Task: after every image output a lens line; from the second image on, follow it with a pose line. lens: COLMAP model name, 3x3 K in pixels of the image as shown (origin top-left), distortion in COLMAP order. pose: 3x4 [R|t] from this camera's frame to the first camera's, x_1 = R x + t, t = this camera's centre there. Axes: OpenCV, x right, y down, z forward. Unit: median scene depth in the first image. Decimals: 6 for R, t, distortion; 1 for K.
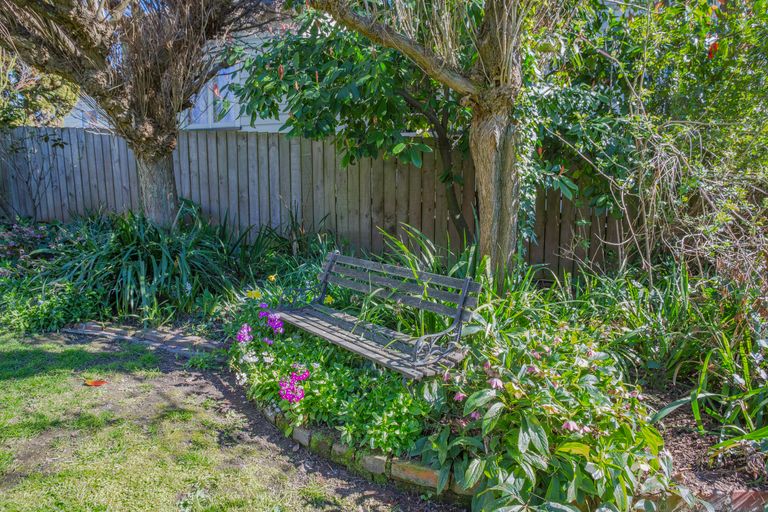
lens RADIAL K [[459.9, 0, 387.9], [0, 459.9, 254.4], [0, 0, 1]] dist [-0.083110, 0.063236]
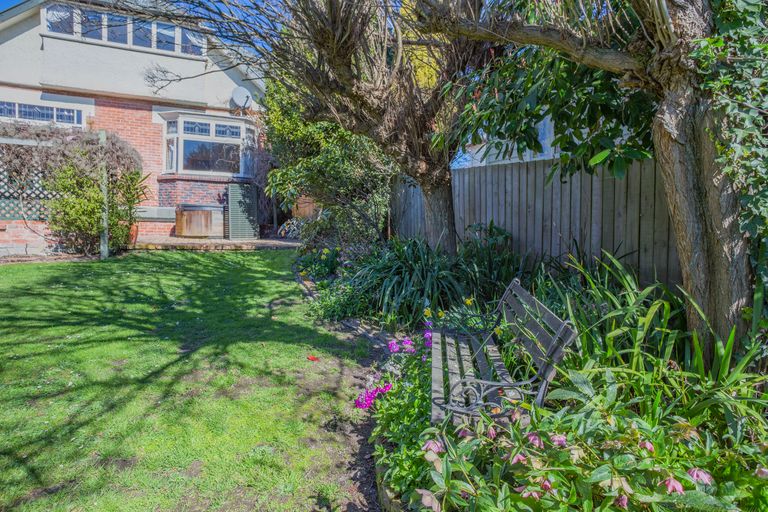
lens RADIAL K [[459.9, 0, 387.9], [0, 459.9, 254.4], [0, 0, 1]] dist [-0.083110, 0.063236]
pose [[0.609528, 0.040601, -0.791724, 0.401323], [-0.101900, 0.994416, -0.027455, -0.005012], [0.786188, 0.097411, 0.610261, 0.226274]]
